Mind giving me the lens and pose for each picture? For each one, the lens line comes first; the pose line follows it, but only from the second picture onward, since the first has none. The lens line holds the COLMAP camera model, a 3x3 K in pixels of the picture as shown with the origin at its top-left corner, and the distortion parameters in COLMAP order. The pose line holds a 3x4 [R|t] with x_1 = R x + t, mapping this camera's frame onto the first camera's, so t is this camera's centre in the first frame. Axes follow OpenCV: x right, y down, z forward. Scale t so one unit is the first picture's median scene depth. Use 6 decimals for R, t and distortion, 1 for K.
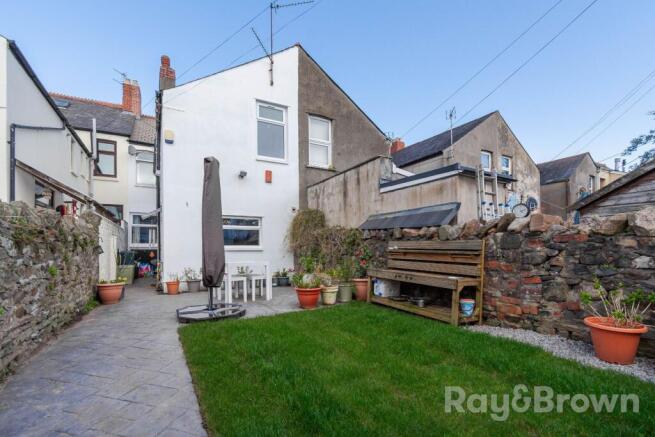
lens RADIAL K [[295.5, 0, 322.3], [0, 295.5, 233.9], [0, 0, 1]] dist [0.001891, 0.000078]
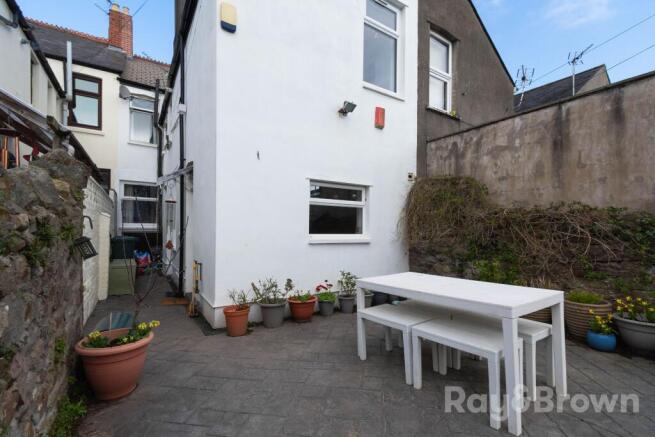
lens RADIAL K [[295.5, 0, 325.8], [0, 295.5, 218.6], [0, 0, 1]] dist [0.001891, 0.000078]
pose [[0.997765, 0.020397, 0.063637, -0.474908], [-0.021269, 0.999689, 0.013049, 0.003104], [-0.063351, -0.014373, 0.997888, 0.606548]]
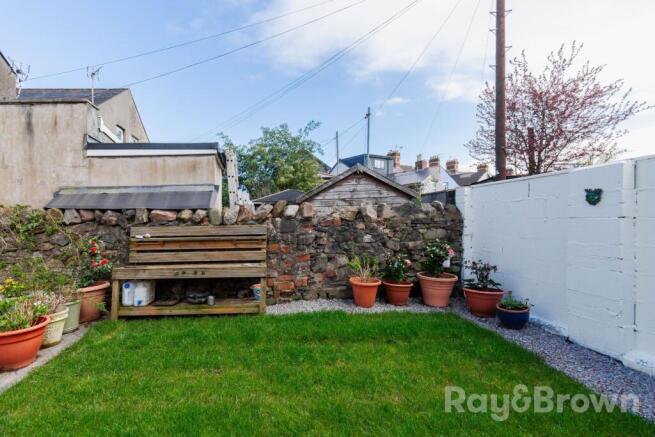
lens RADIAL K [[295.5, 0, 324.1], [0, 295.5, 218.5], [0, 0, 1]] dist [0.001891, 0.000078]
pose [[0.441746, 0.006106, 0.897119, -0.180665], [-0.015039, 0.999887, 0.000600, -0.003242], [-0.897014, -0.013756, 0.441788, 0.216678]]
